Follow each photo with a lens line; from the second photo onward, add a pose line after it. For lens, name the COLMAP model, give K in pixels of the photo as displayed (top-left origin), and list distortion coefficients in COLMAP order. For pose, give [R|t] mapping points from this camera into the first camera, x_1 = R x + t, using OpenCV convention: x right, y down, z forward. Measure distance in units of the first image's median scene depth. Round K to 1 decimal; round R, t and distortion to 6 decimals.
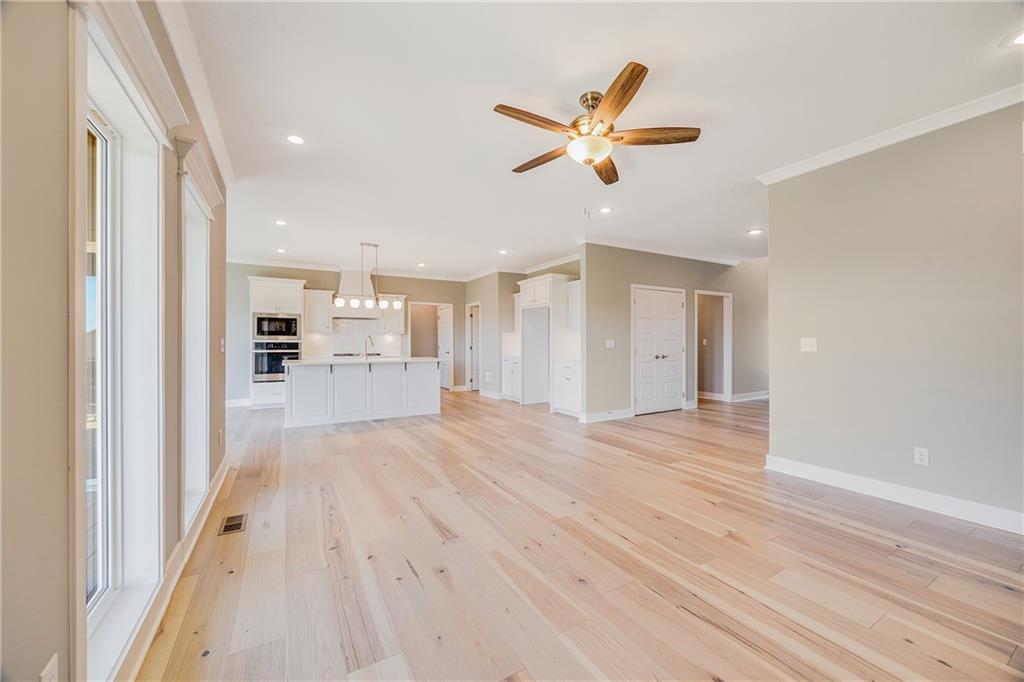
lens RADIAL K [[394.0, 0, 507.7], [0, 394.0, 343.0], [0, 0, 1]] dist [0.000096, 0.000000]
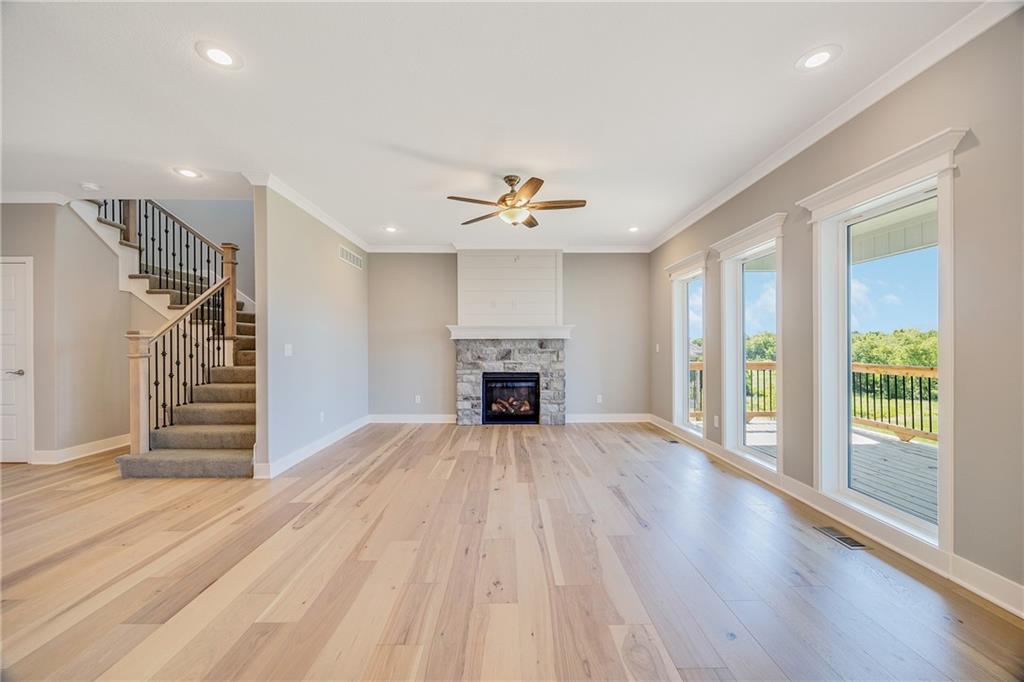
lens RADIAL K [[394.0, 0, 508.5], [0, 394.0, 344.5], [0, 0, 1]] dist [0.000096, 0.000000]
pose [[-0.872856, 0.006714, 0.487931, -0.332604], [0.005679, 0.999977, -0.003601, -0.002469], [-0.487944, -0.000372, -0.872875, 1.587905]]
